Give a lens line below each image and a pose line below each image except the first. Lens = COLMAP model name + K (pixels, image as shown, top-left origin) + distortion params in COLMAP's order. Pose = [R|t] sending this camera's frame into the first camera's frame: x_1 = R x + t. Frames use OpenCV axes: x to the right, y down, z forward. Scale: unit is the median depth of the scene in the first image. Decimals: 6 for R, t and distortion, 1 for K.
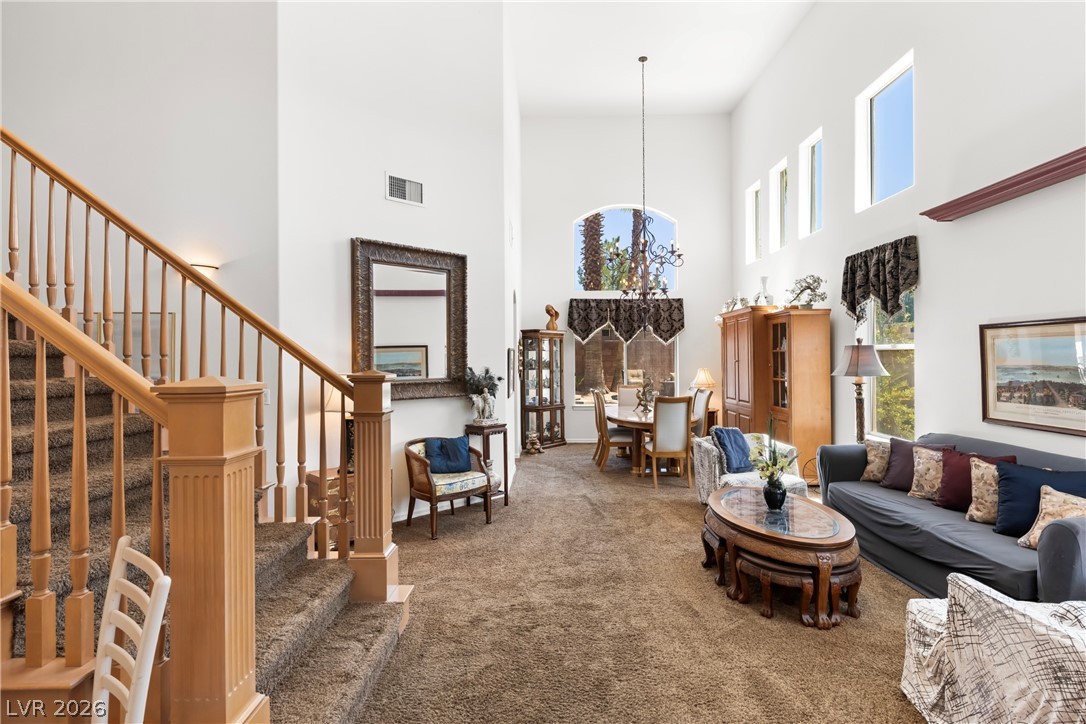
lens RADIAL K [[539.0, 0, 542.4], [0, 539.0, 359.2], [0, 0, 1]] dist [0.002711, 0.001692]
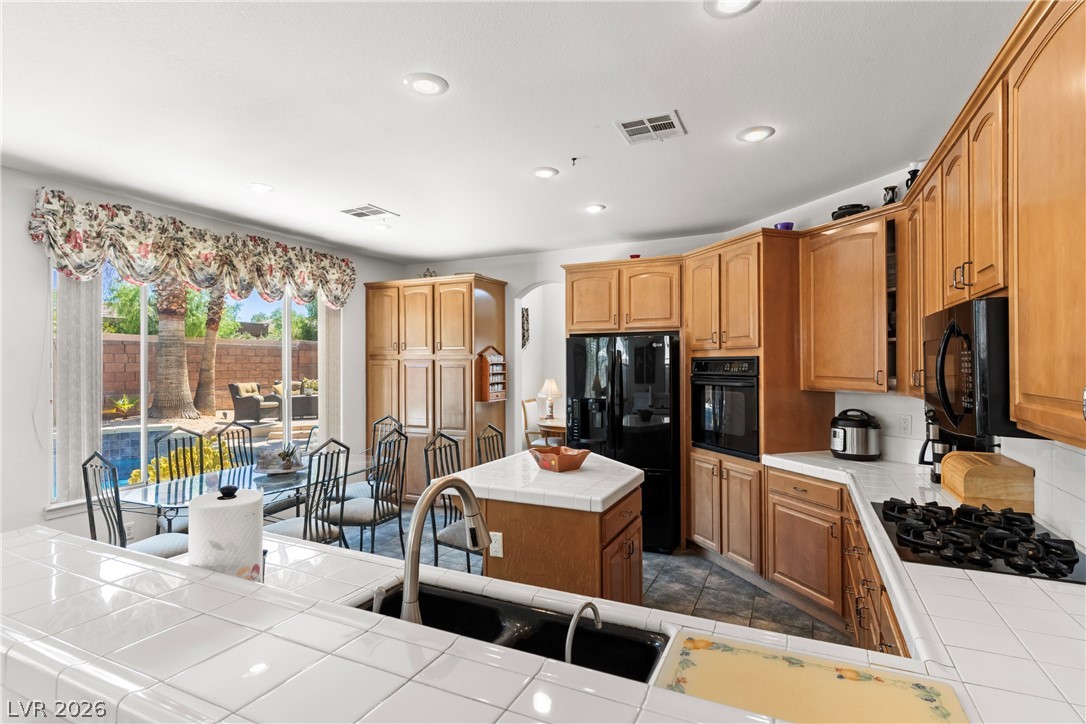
lens RADIAL K [[539.0, 0, 542.5], [0, 539.0, 360.3], [0, 0, 1]] dist [0.002711, 0.001692]
pose [[0.421811, 0.008434, 0.906645, -0.794810], [-0.000400, 0.999958, -0.009117, -0.012280], [-0.906684, 0.003483, 0.421797, 0.713146]]
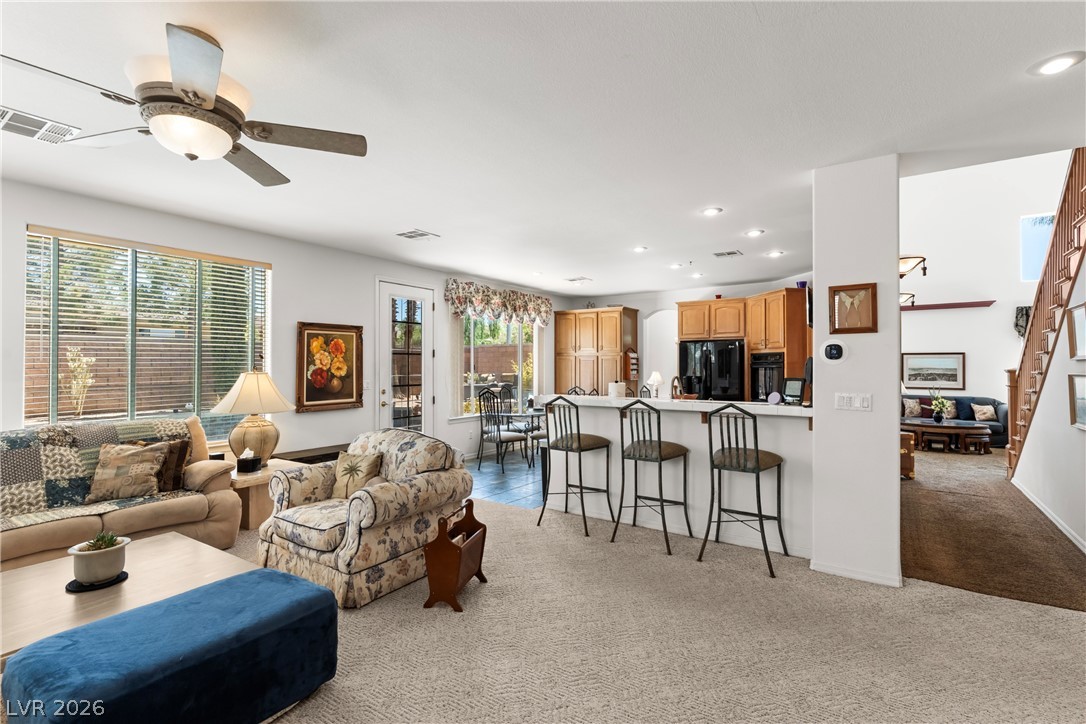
lens RADIAL K [[513.3, 0, 543.9], [0, 513.3, 354.9], [0, 0, 1]] dist [0.001463, 0.000081]
pose [[0.553737, 0.024231, 0.832339, -1.293522], [-0.004562, 0.999650, -0.026067, 0.011792], [-0.832679, 0.010637, 0.553654, 0.585787]]
